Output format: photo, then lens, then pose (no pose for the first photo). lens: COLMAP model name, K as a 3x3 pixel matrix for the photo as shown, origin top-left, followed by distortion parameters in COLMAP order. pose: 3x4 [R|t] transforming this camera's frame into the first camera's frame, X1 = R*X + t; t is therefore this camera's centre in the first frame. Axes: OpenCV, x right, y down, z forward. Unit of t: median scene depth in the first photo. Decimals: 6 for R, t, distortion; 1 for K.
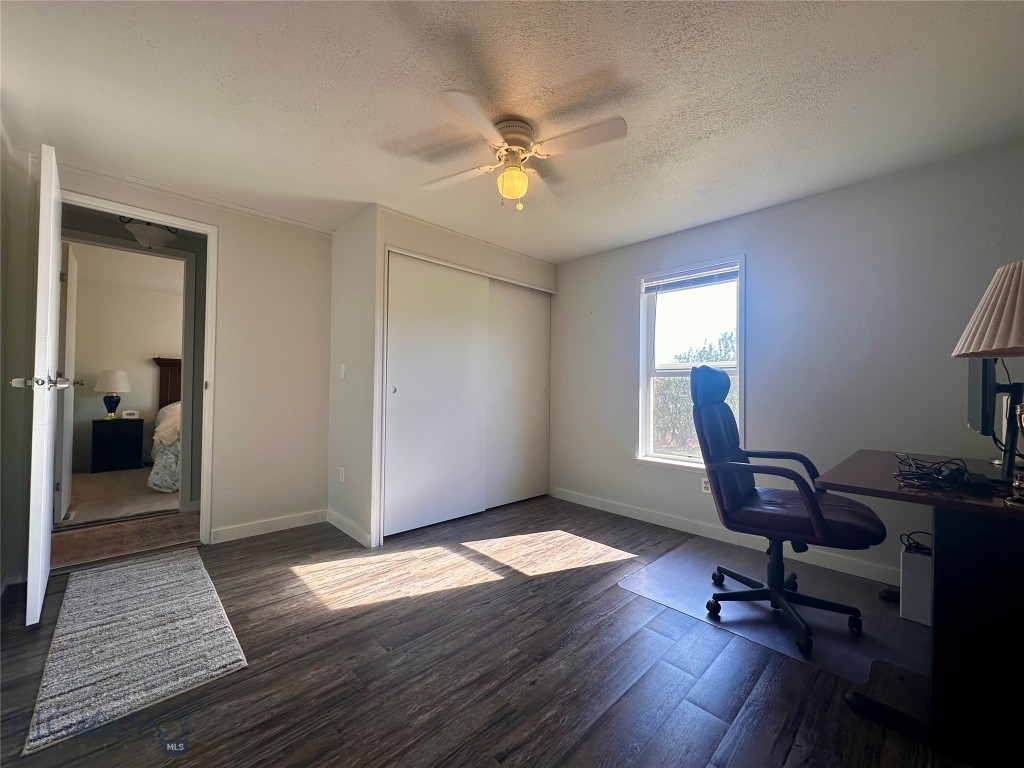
lens RADIAL K [[413.6, 0, 511.8], [0, 413.6, 386.5], [0, 0, 1]] dist [-0.001687, -0.000237]
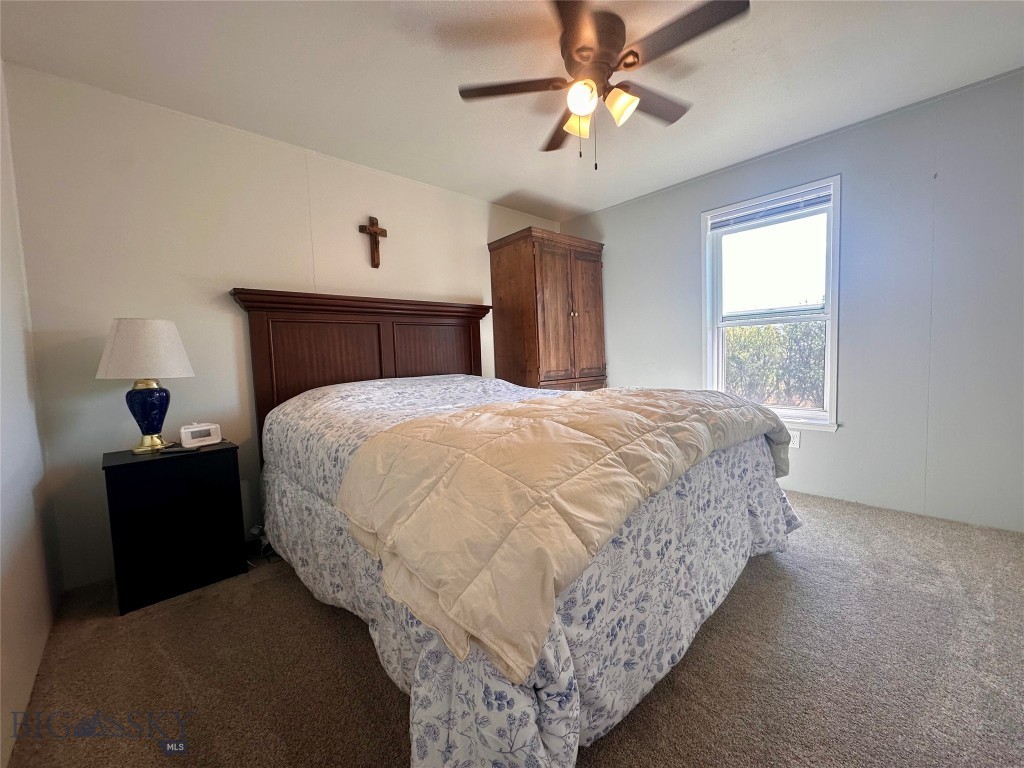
lens RADIAL K [[413.6, 0, 515.8], [0, 413.6, 381.0], [0, 0, 1]] dist [-0.001687, -0.000237]
pose [[0.998643, -0.052083, -0.000477, -0.263429], [0.051952, 0.995410, 0.080372, 0.001164], [-0.003711, -0.080287, 0.996765, 0.260130]]
